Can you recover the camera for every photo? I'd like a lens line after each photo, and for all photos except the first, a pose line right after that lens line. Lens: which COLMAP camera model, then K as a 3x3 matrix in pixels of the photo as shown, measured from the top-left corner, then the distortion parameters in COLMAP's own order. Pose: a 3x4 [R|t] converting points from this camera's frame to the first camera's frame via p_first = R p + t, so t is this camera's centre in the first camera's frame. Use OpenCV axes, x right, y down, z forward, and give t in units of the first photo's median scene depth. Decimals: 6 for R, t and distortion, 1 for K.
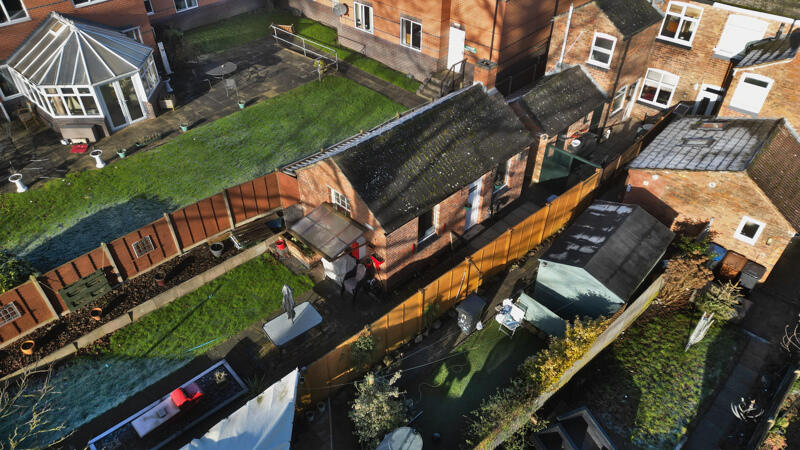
lens RADIAL K [[555.7, 0, 404.3], [0, 555.7, 218.9], [0, 0, 1]] dist [0.055236, -0.061057]
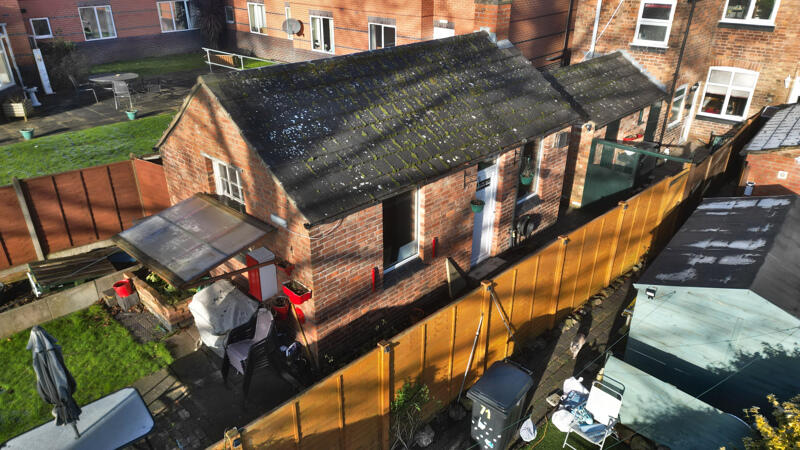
lens RADIAL K [[555.7, 0, 404.3], [0, 555.7, 218.9], [0, 0, 1]] dist [0.055236, -0.061057]
pose [[0.999658, -0.011337, 0.023576, 0.029909], [0.016617, 0.971228, -0.237572, 0.112875], [-0.020205, 0.237883, 0.971084, 0.466062]]
